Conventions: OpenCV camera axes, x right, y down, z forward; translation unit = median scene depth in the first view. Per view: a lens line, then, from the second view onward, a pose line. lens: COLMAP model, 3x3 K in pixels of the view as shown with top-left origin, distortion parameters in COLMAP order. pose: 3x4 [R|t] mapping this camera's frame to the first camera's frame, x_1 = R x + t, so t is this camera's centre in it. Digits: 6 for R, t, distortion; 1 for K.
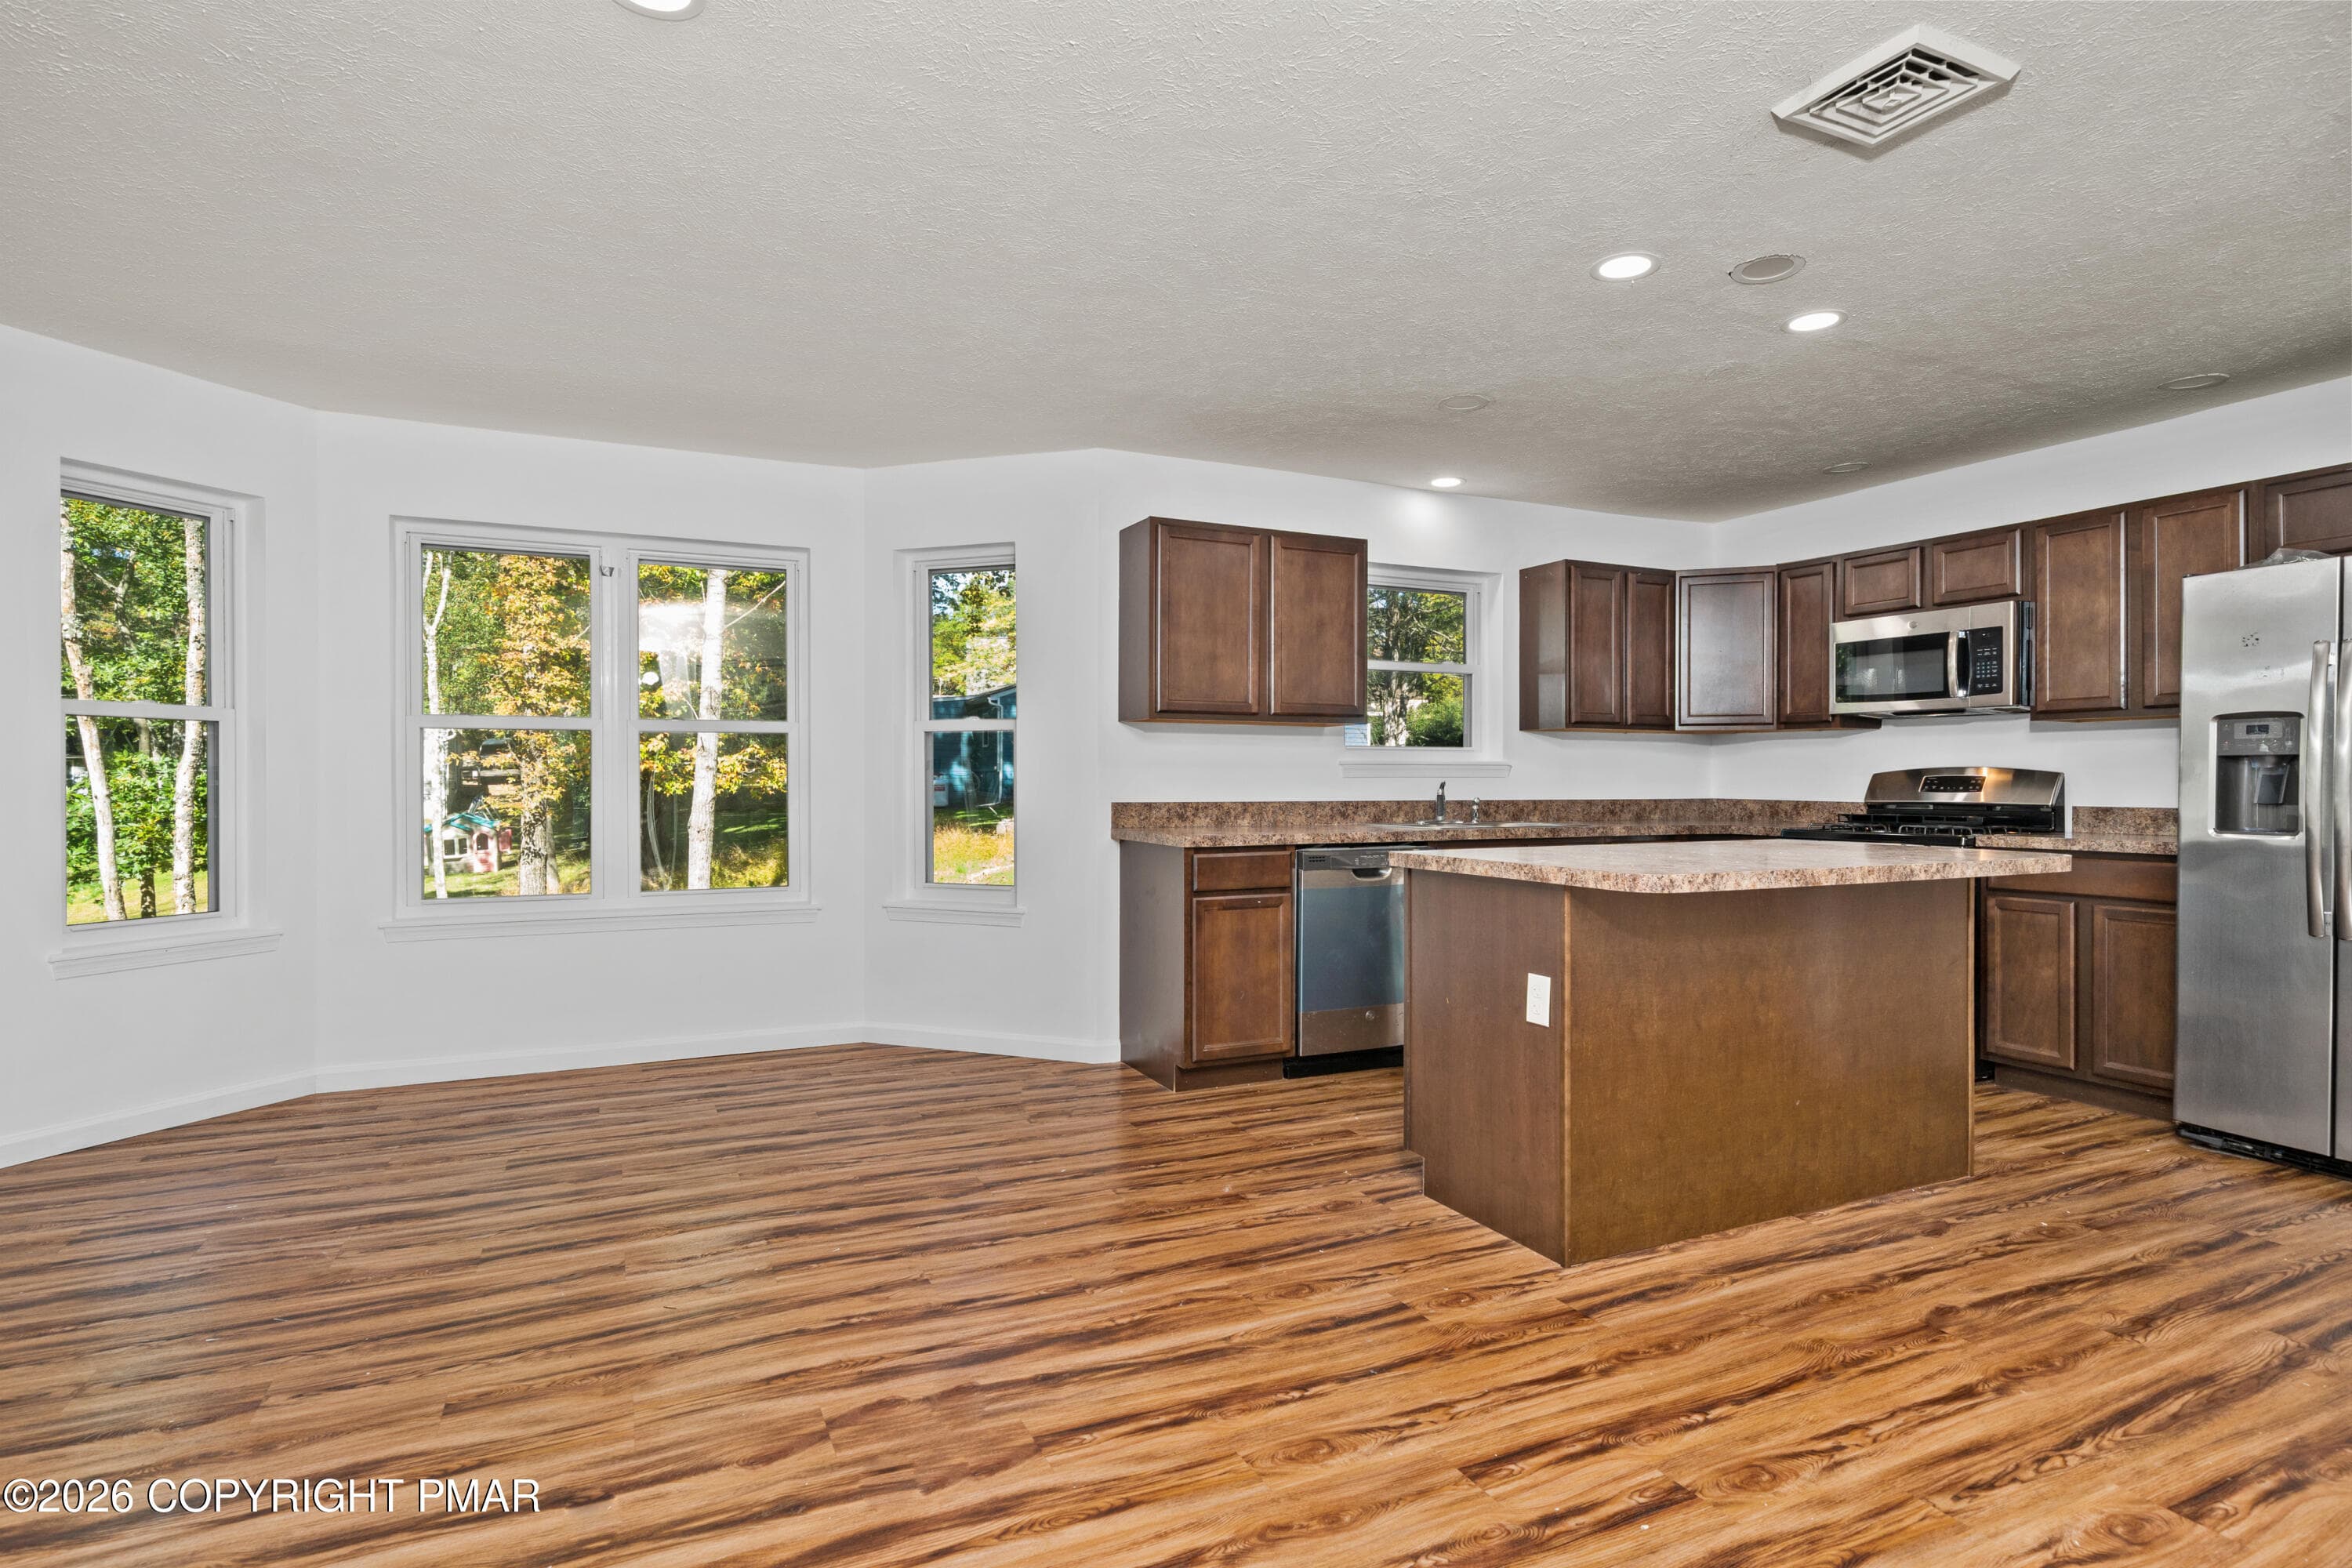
lens RADIAL K [[1155.7, 0, 1182.7], [0, 1155.7, 784.9], [0, 0, 1]] dist [0.000214, 0.000116]
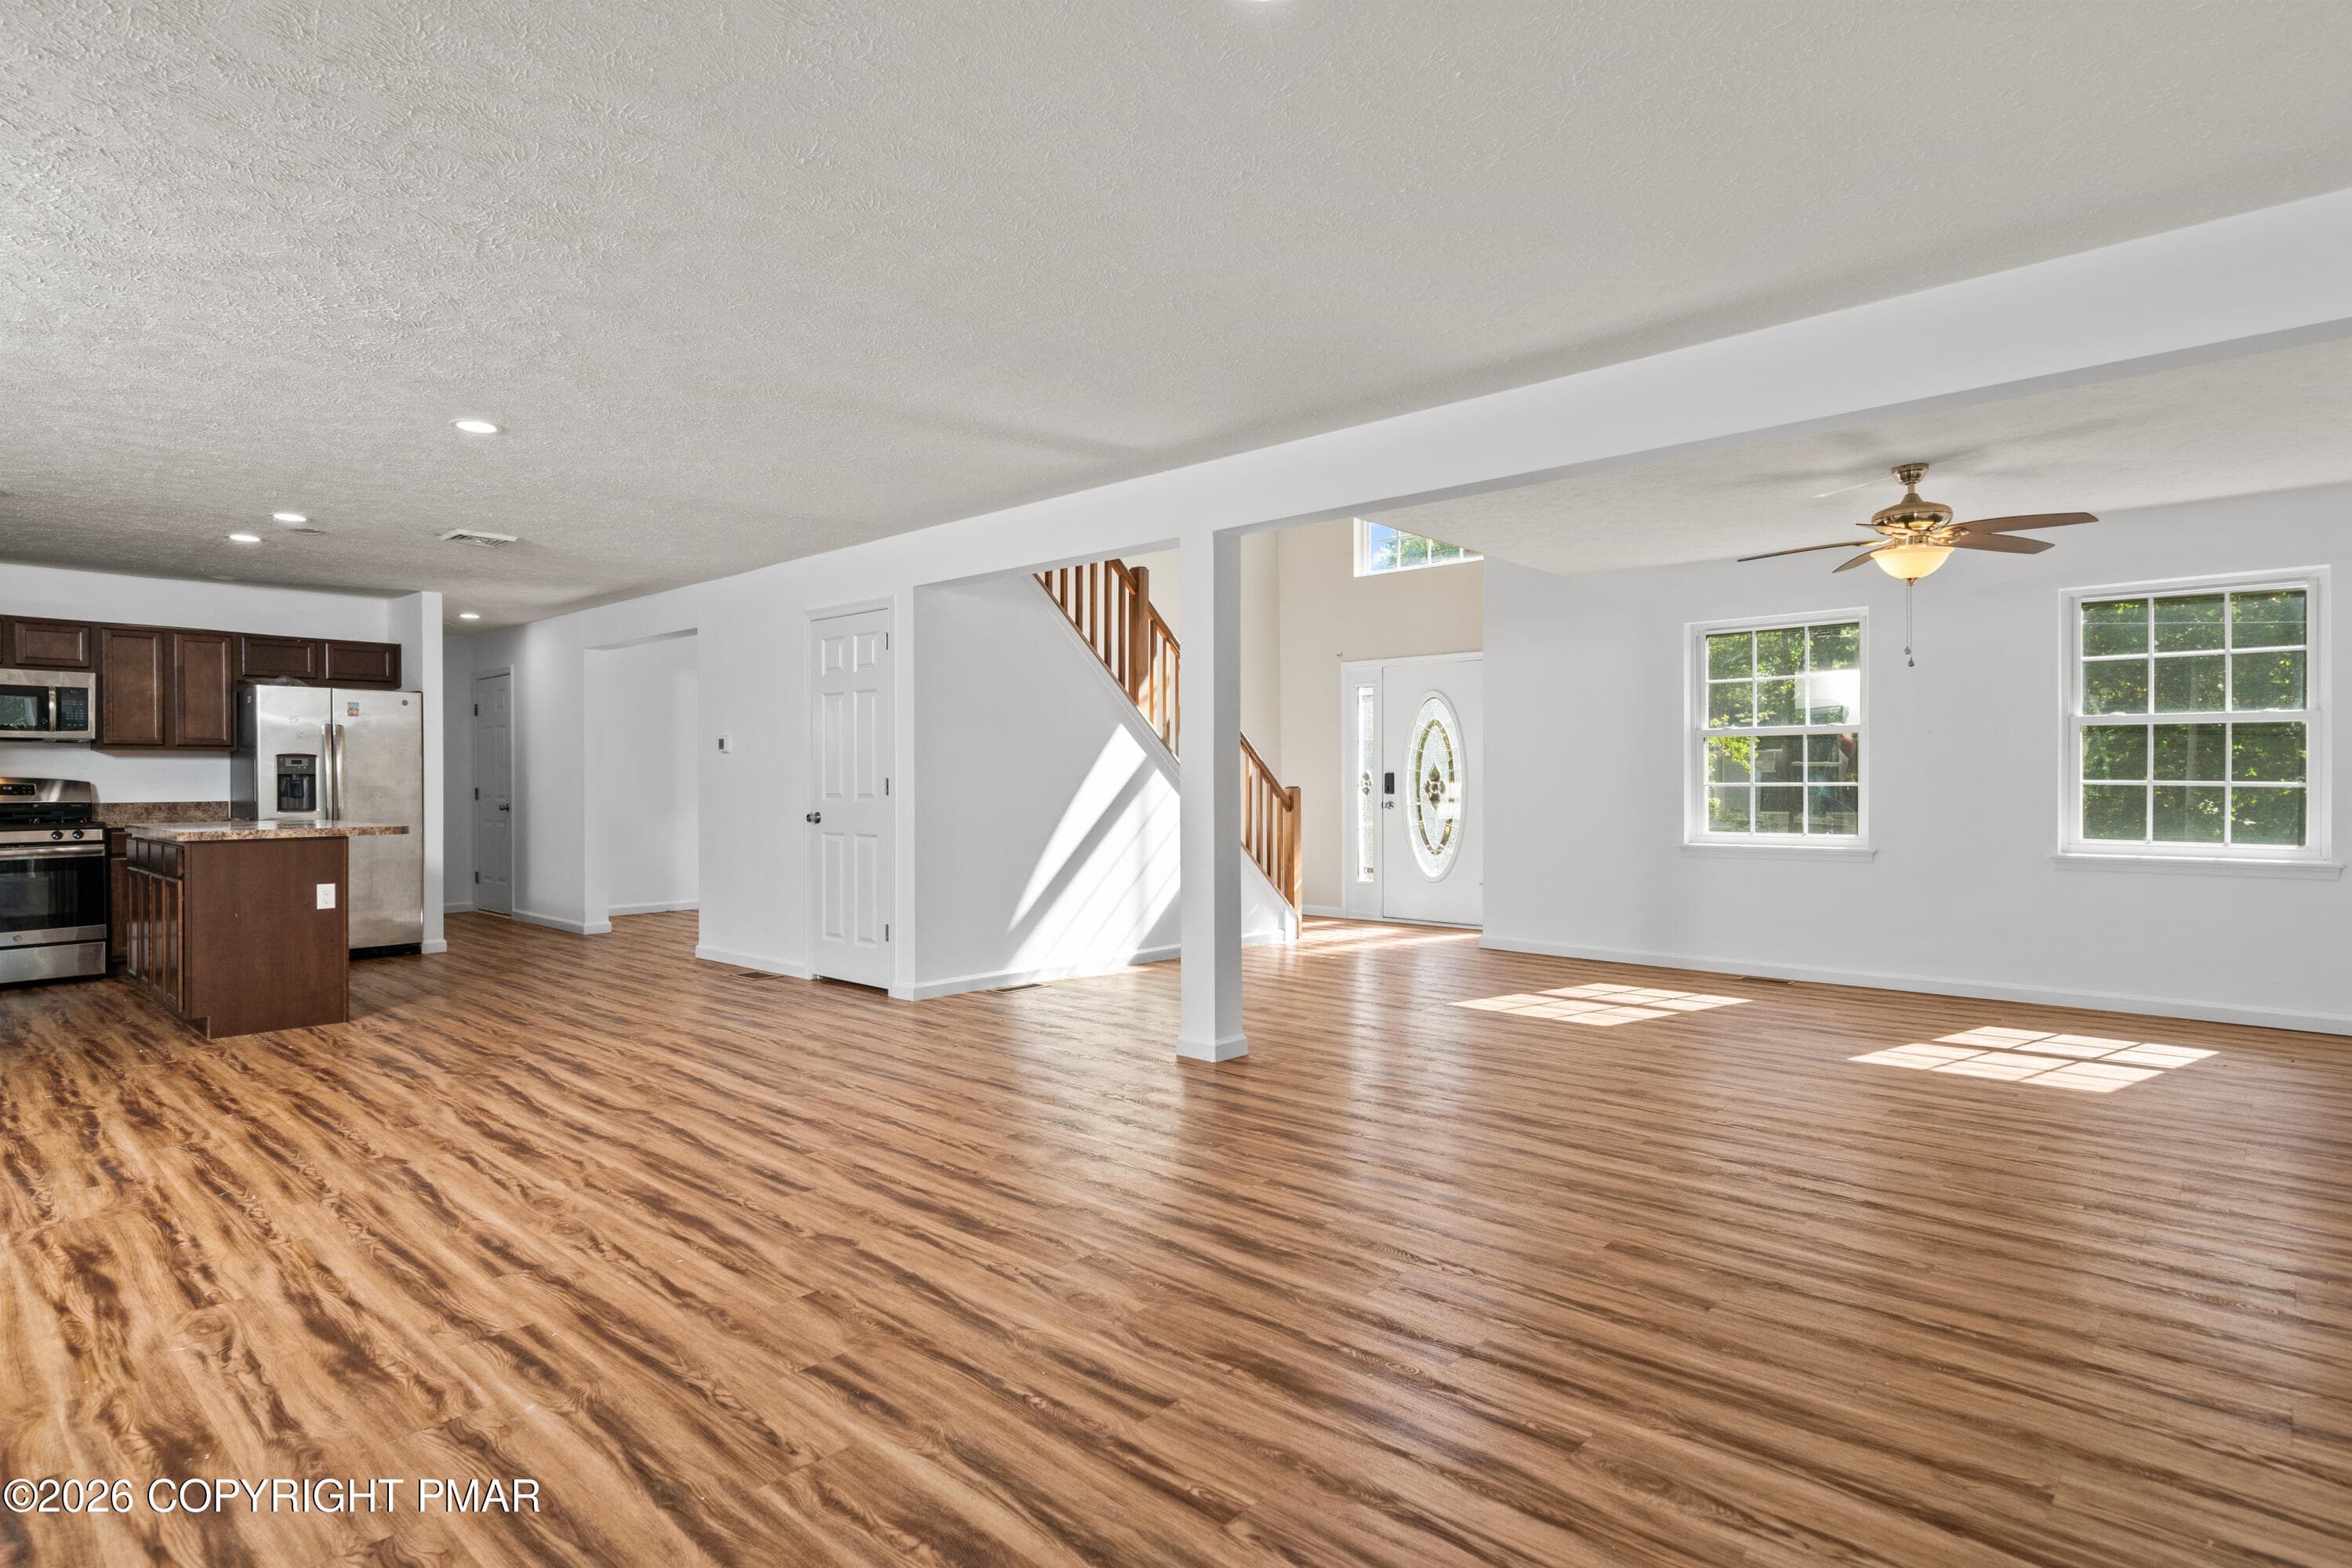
lens RADIAL K [[1247.8, 0, 1159.1], [0, 1247.8, 780.6], [0, 0, 1]] dist [0.000430, 0.001630]
pose [[-0.374941, 0.007575, 0.927018, -1.820757], [0.012232, 0.999920, -0.003224, 0.012848], [-0.926968, 0.010131, -0.375004, 0.402284]]
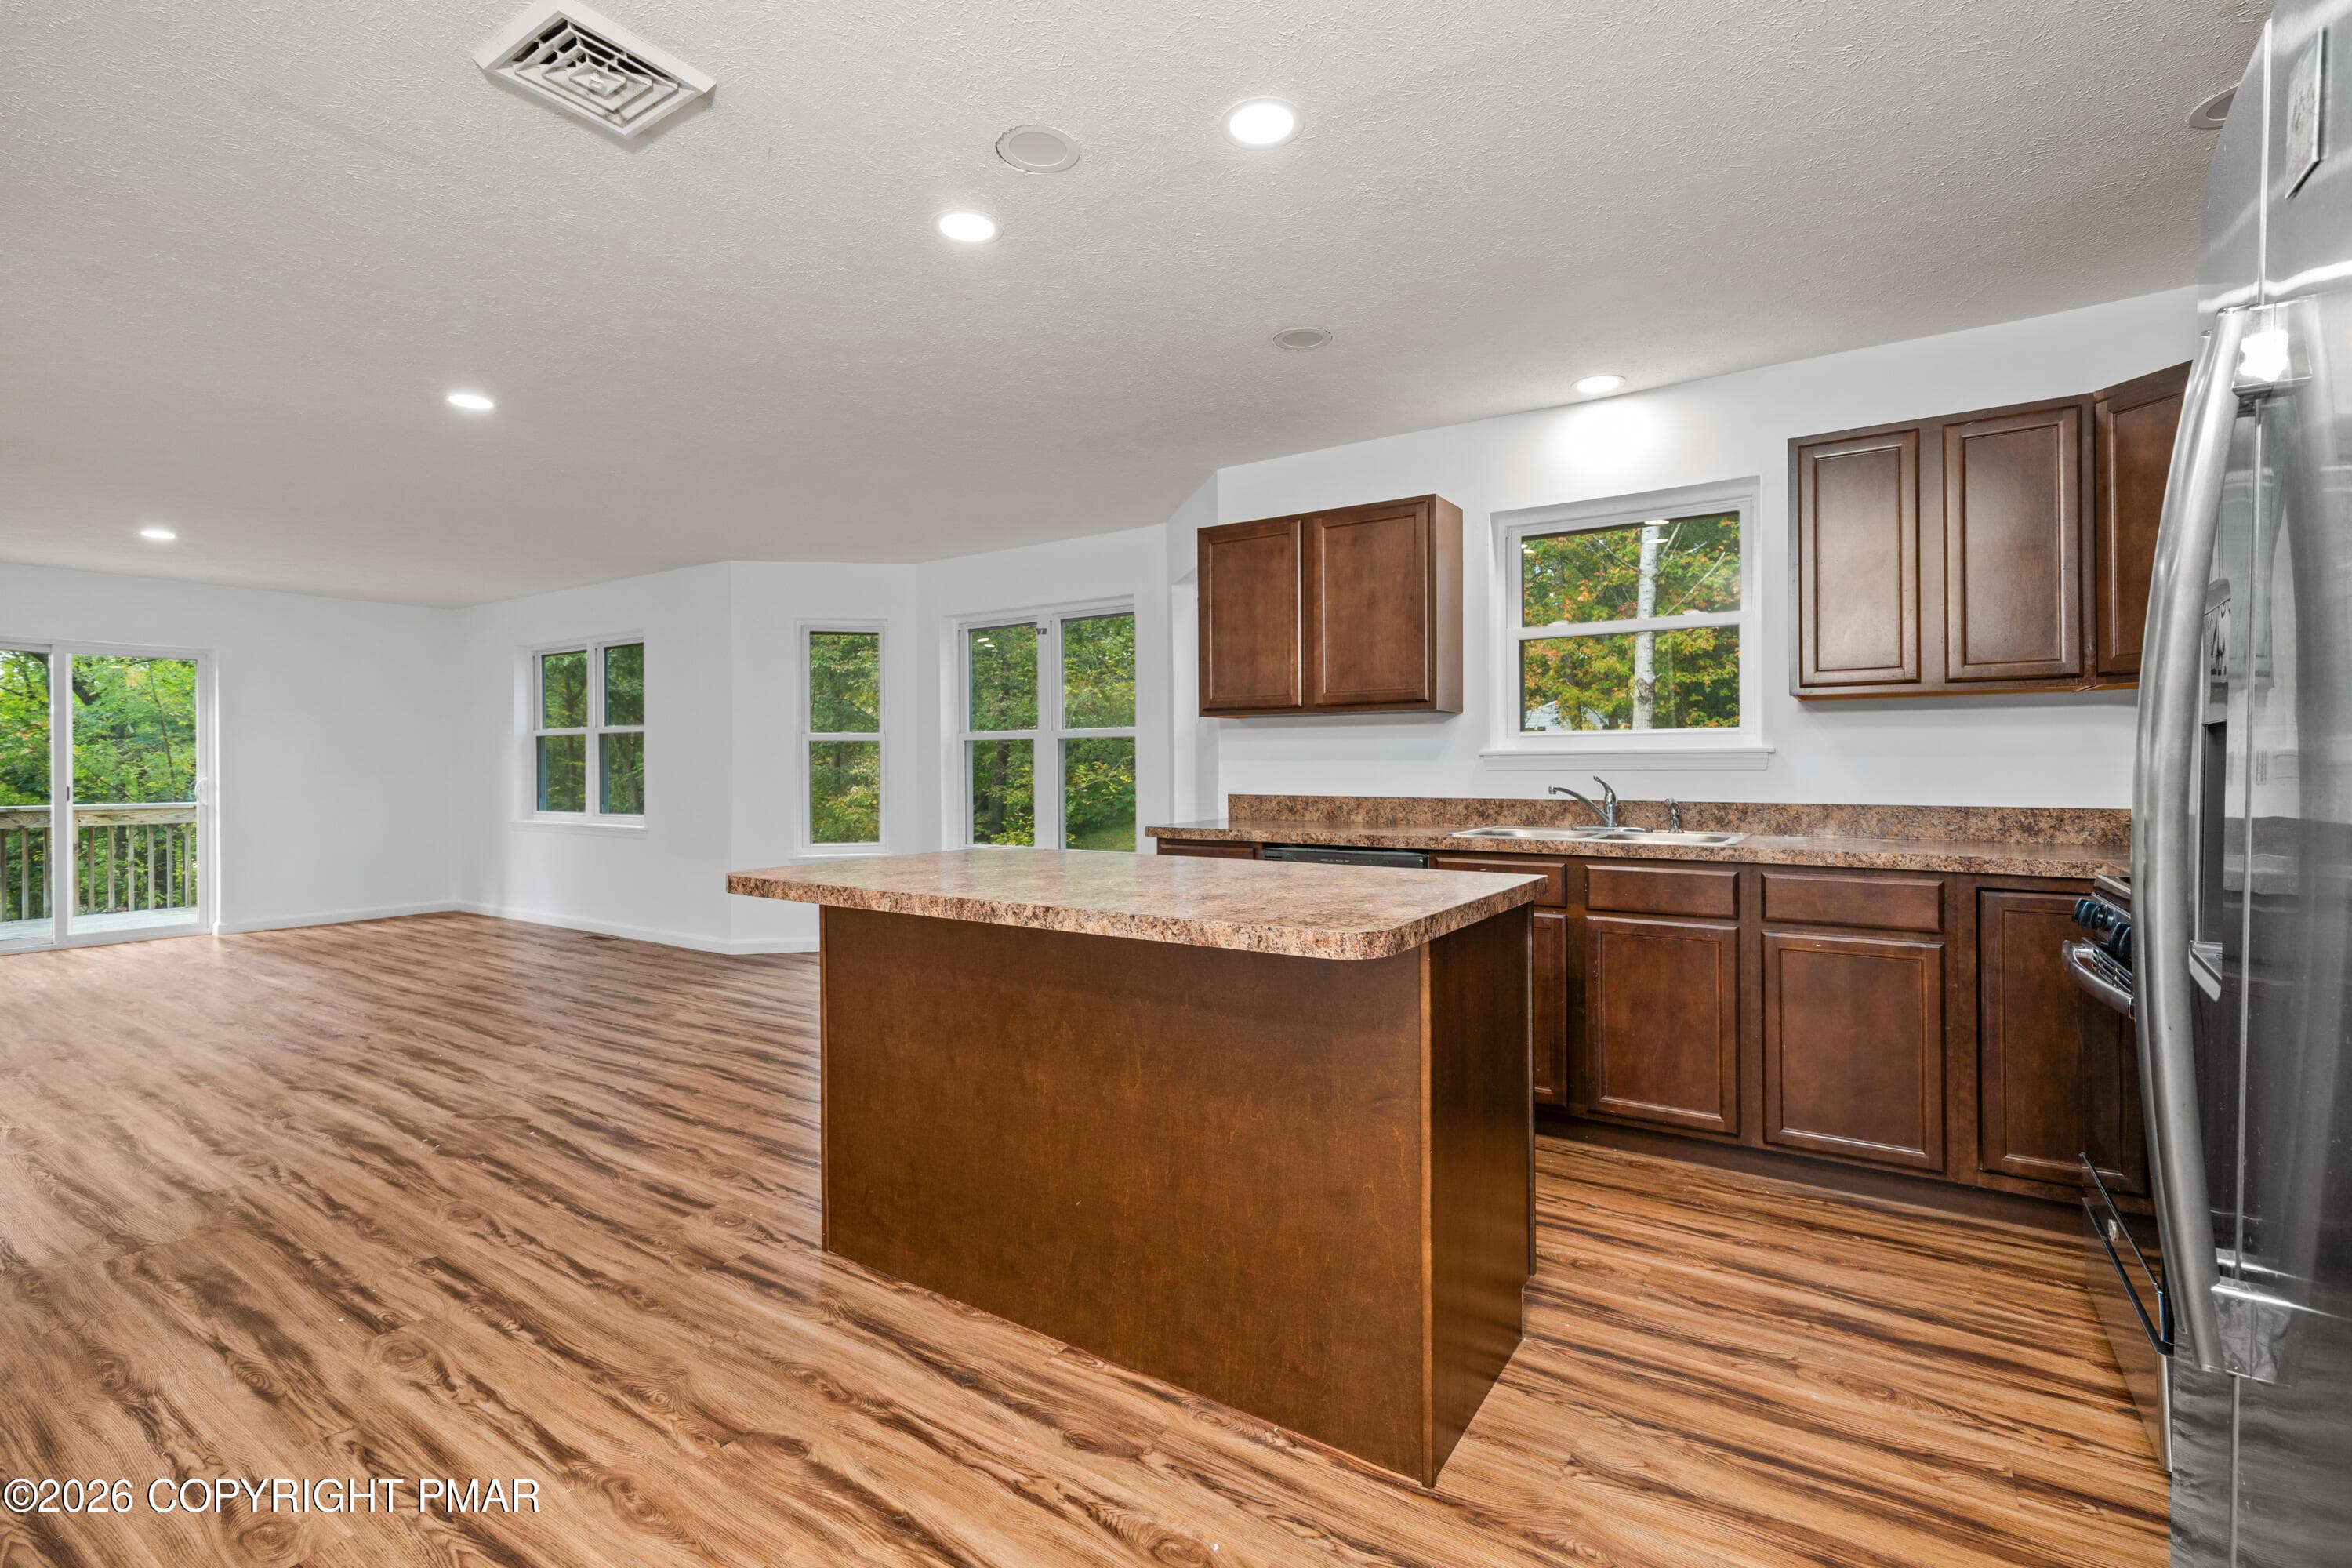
lens RADIAL K [[1041.3, 0, 1158.4], [0, 1041.3, 766.7], [0, 0, 1]] dist [-0.000012, -0.000010]
pose [[0.523484, -0.002161, -0.852033, 1.045070], [0.002125, 0.999997, -0.001231, -0.013708], [0.852033, -0.001166, 0.523487, 0.618819]]
